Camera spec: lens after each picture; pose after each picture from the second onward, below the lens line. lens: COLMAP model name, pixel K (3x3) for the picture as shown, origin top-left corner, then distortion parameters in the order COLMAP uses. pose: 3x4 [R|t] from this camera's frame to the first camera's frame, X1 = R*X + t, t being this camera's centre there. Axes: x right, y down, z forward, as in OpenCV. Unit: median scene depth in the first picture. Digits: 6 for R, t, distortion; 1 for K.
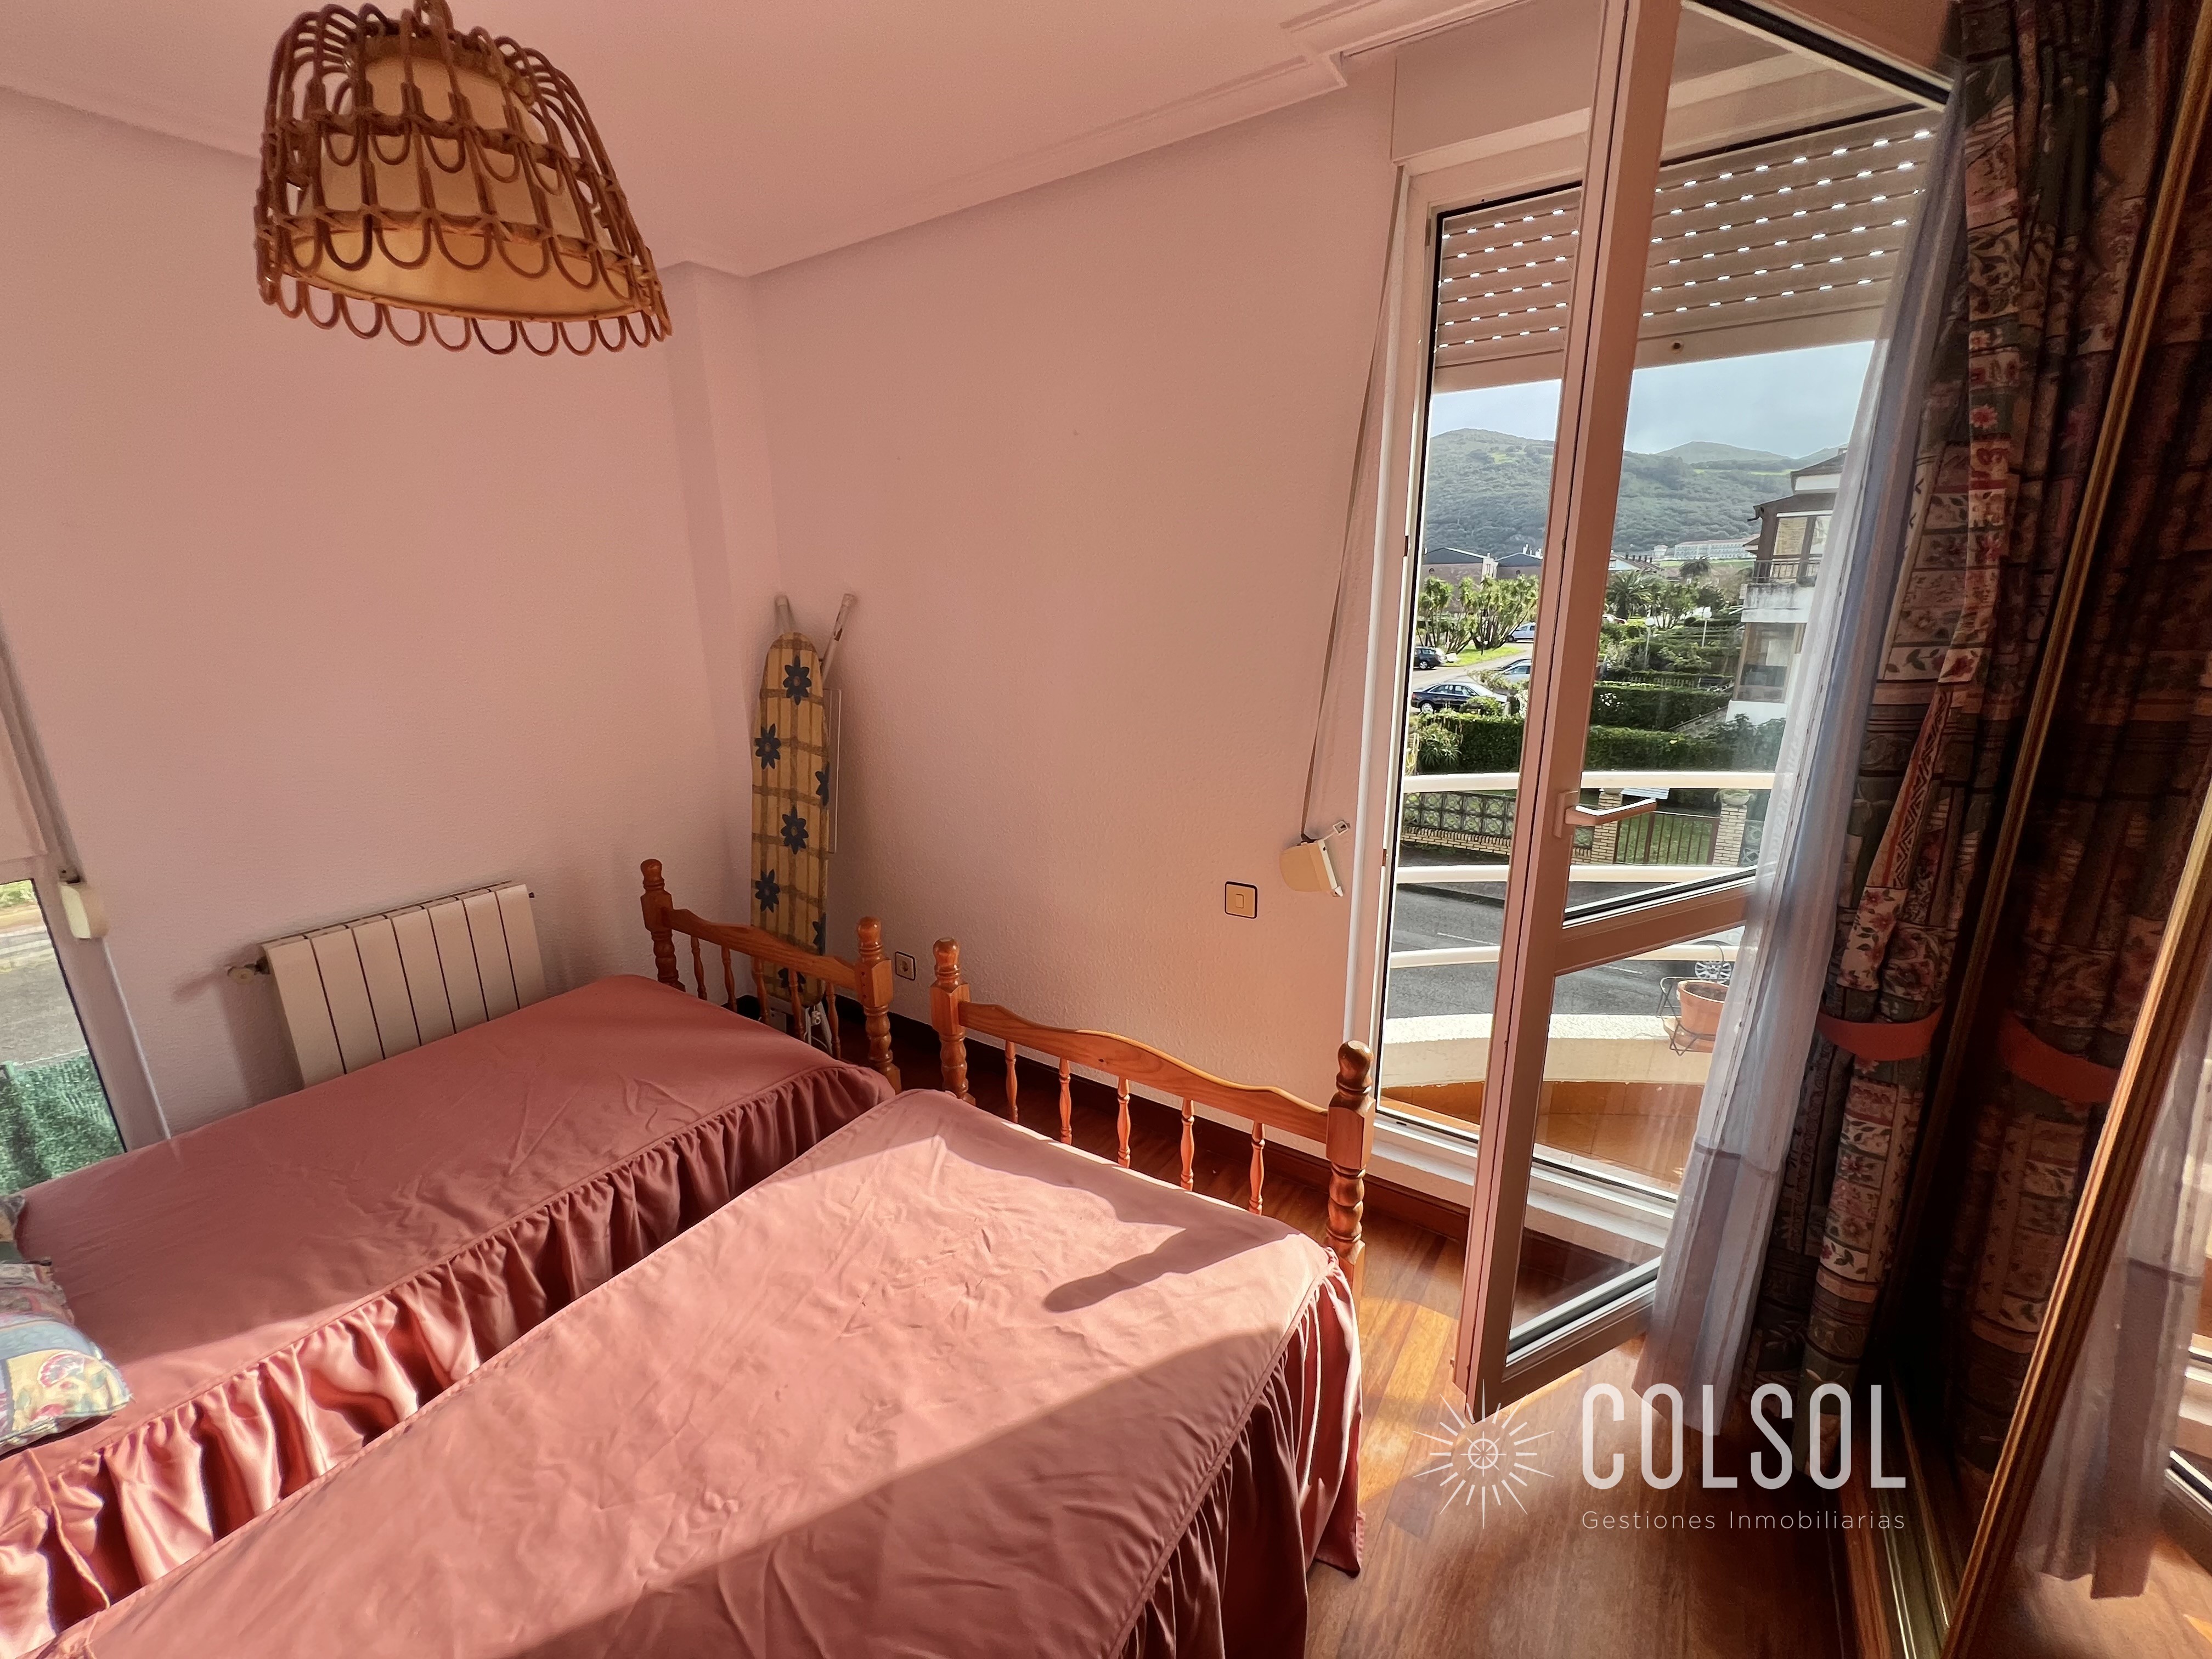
lens RADIAL K [[886.8, 0, 1093.7], [0, 886.8, 829.1], [0, 0, 1]] dist [-0.003903, 0.000797]
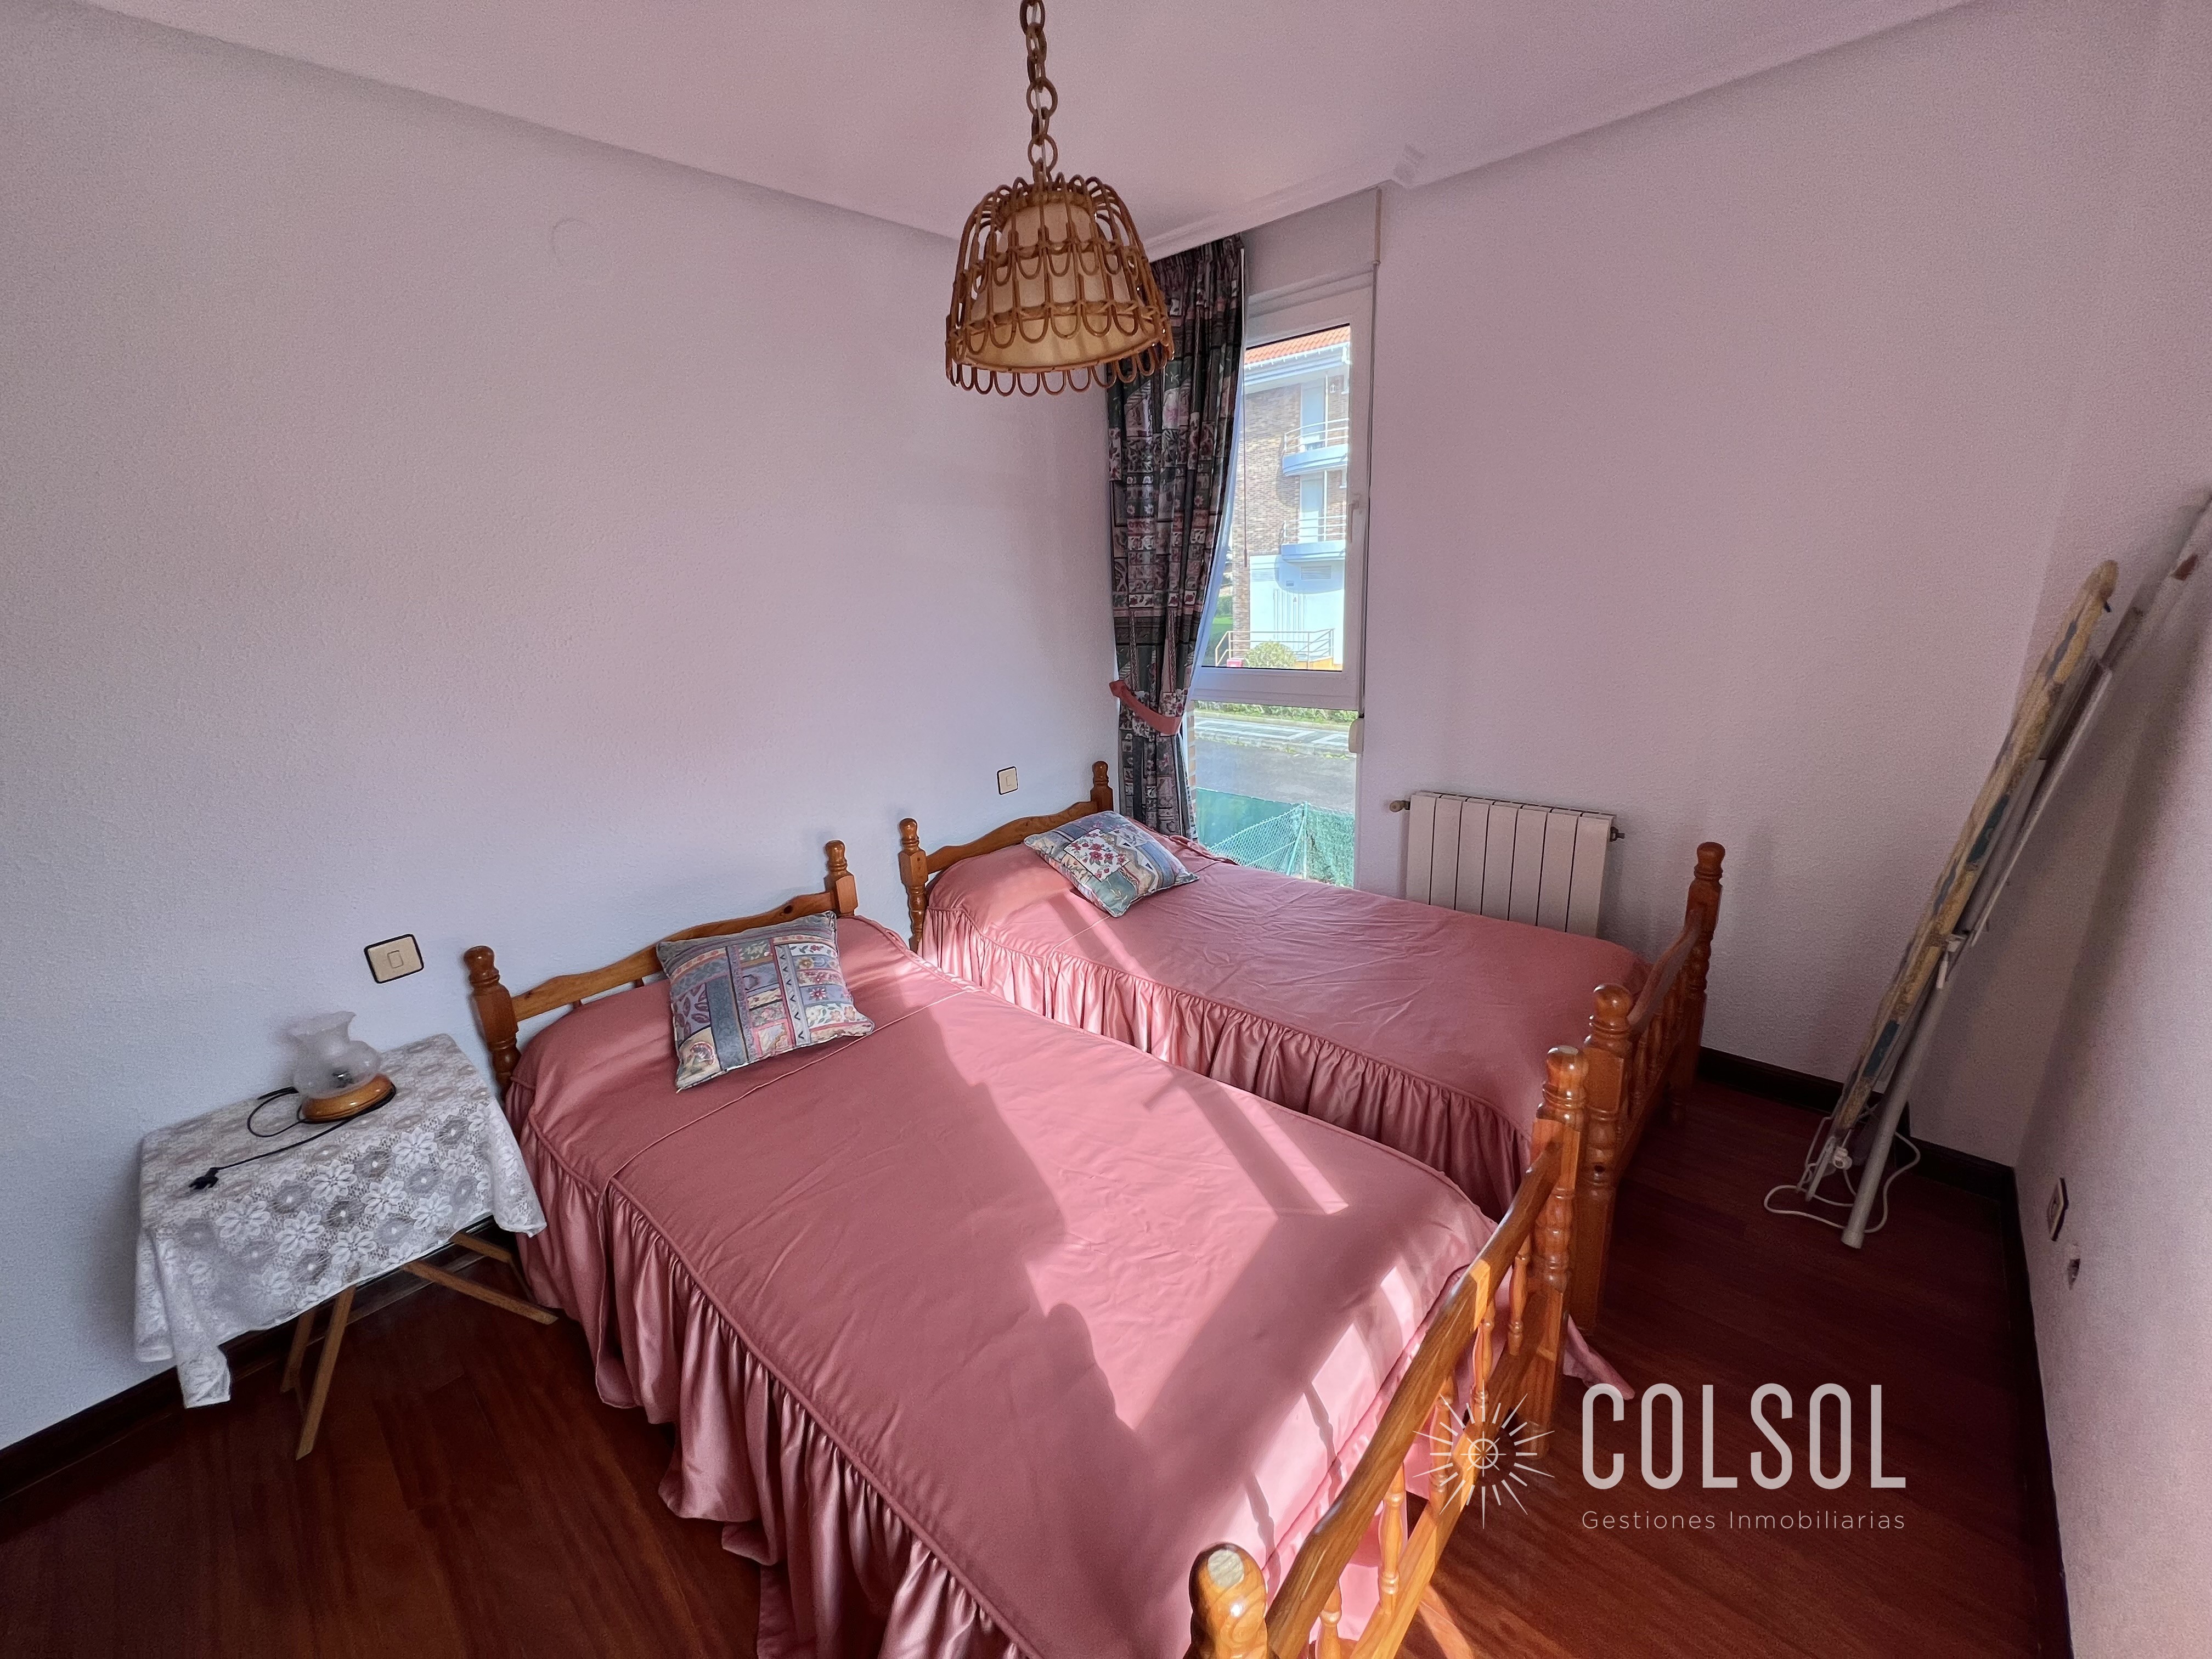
lens RADIAL K [[882.9, 0, 1093.8], [0, 882.9, 828.8], [0, 0, 1]] dist [-0.001528, -0.000029]
pose [[-0.154174, 0.304551, -0.939936, 0.456454], [-0.193730, 0.923526, 0.331011, -0.175390], [0.968865, 0.233127, -0.083384, 0.662202]]
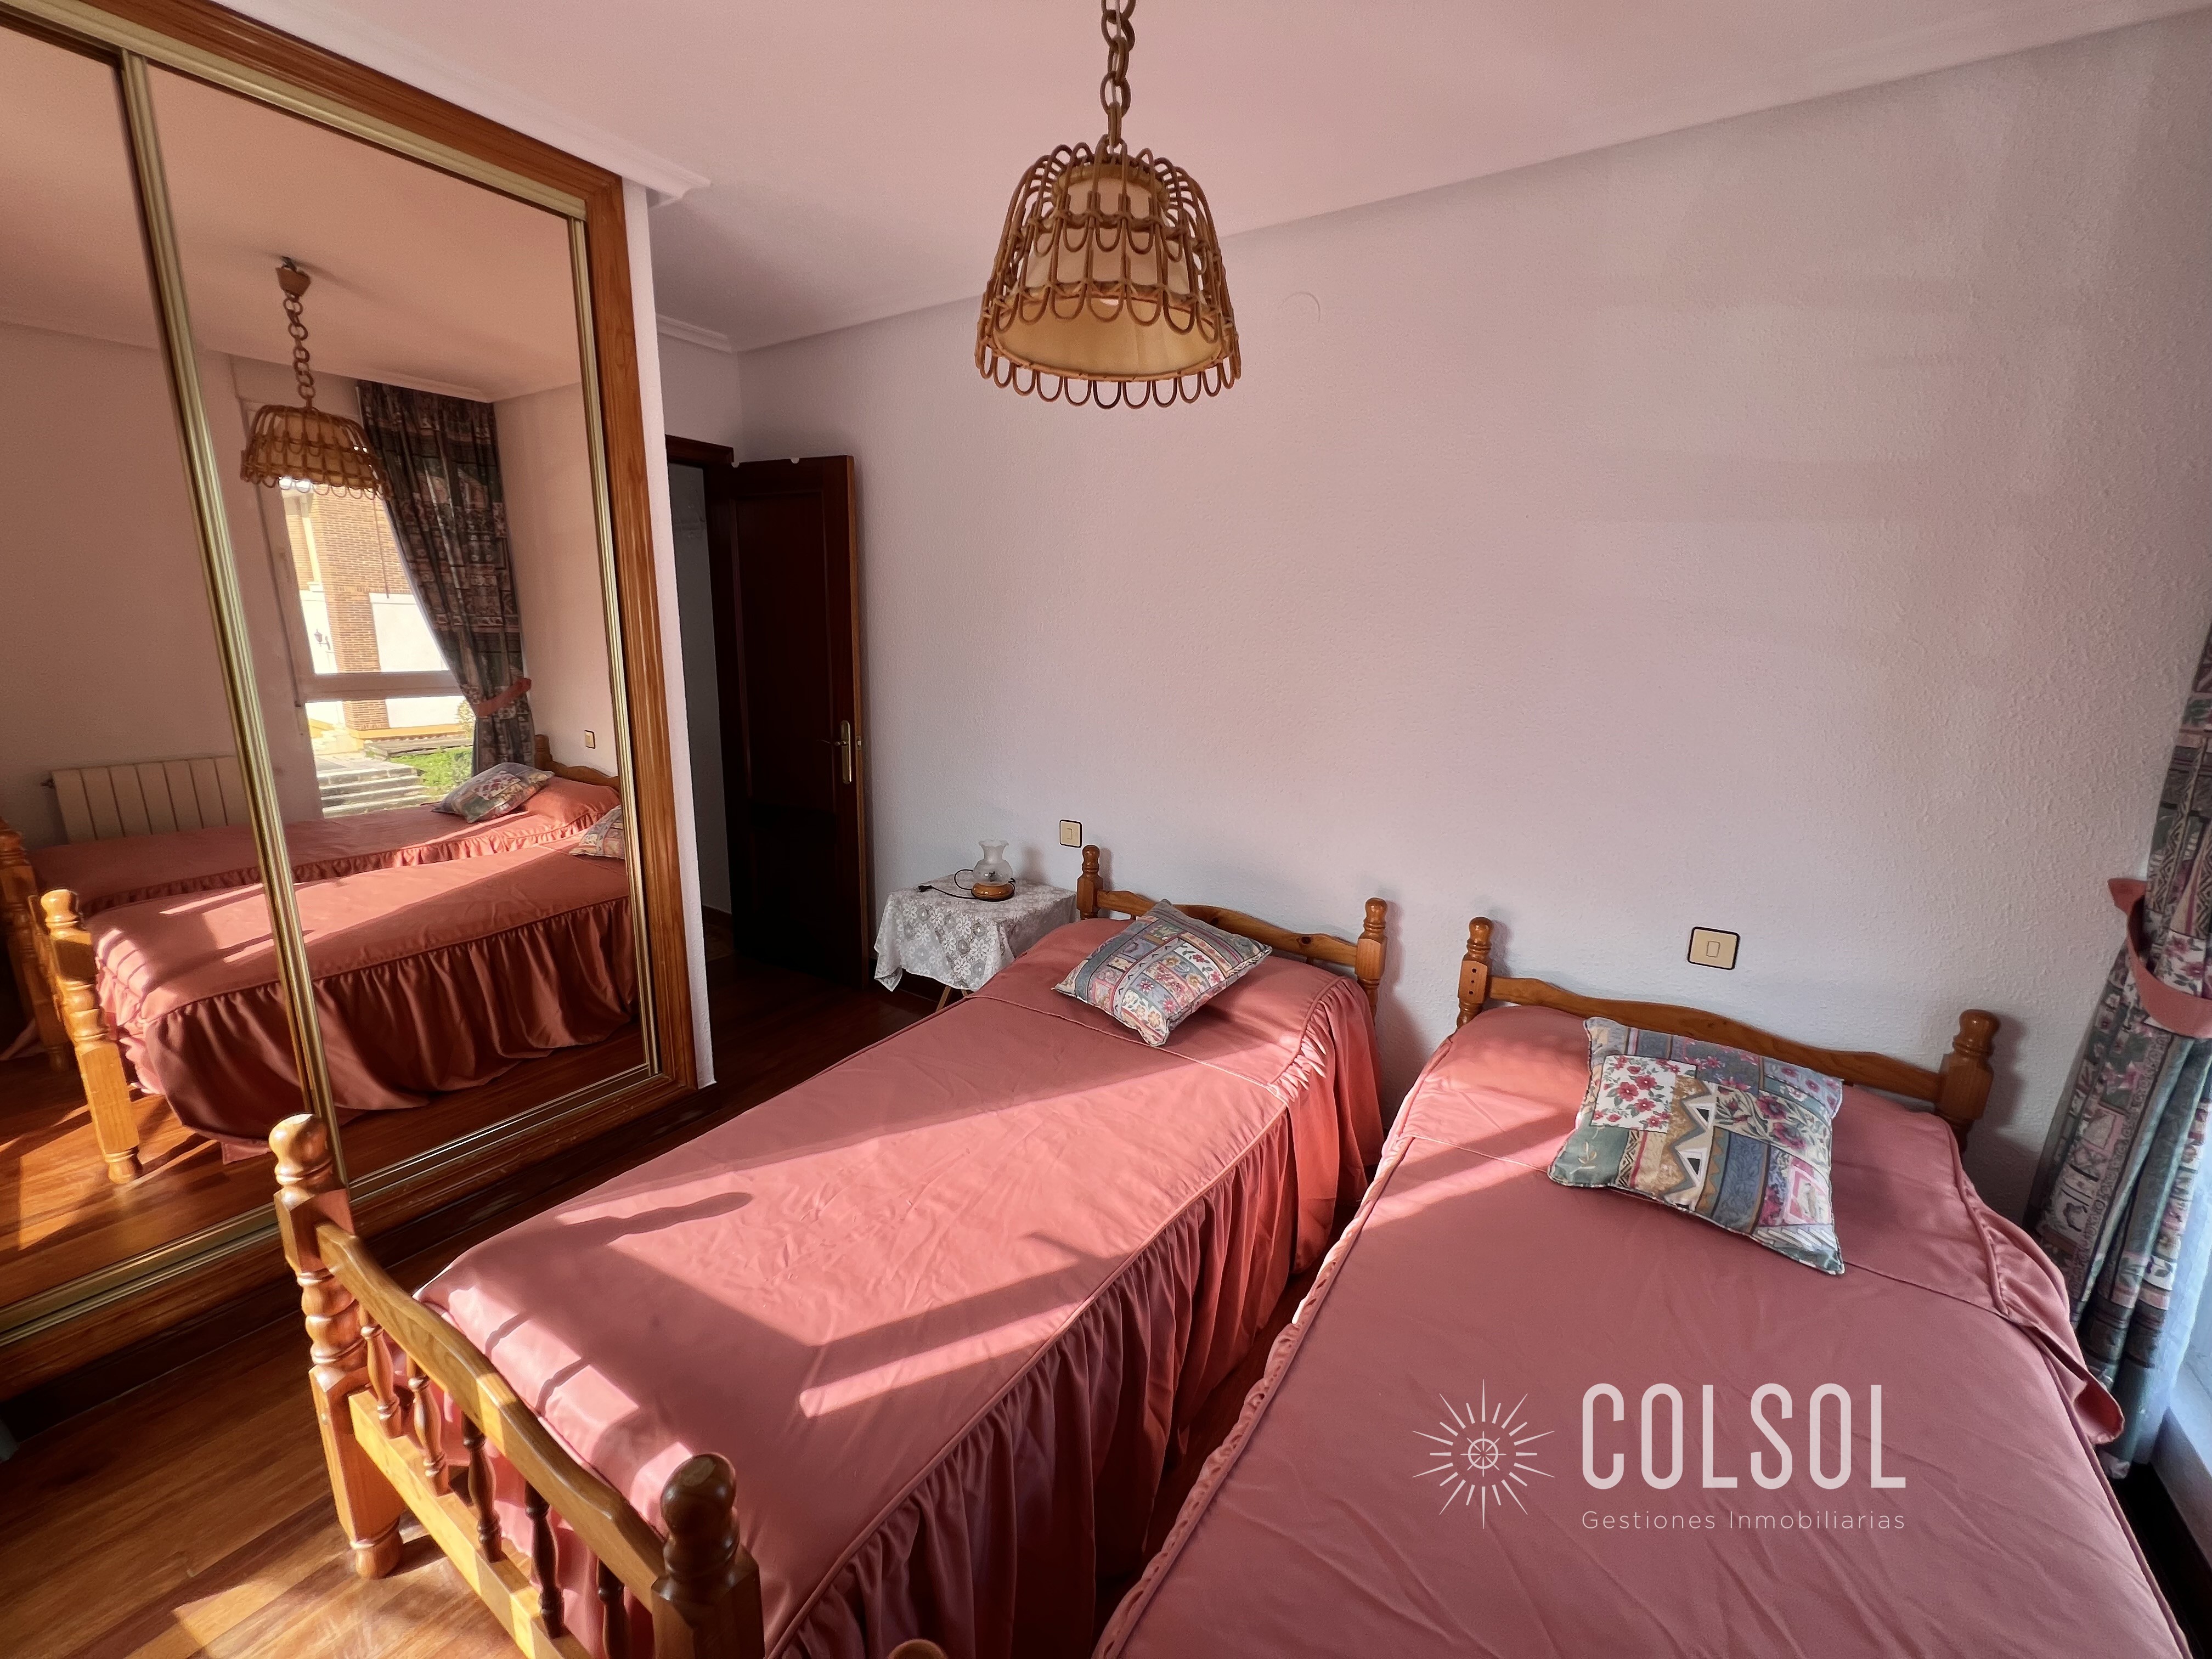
lens RADIAL K [[886.8, 0, 1093.7], [0, 886.8, 829.1], [0, 0, 1]] dist [-0.003903, 0.000797]
pose [[-0.999920, -0.012497, 0.001748, -0.327806], [-0.010200, 0.882037, 0.471069, -0.287211], [-0.007429, 0.471014, -0.882095, 1.187853]]
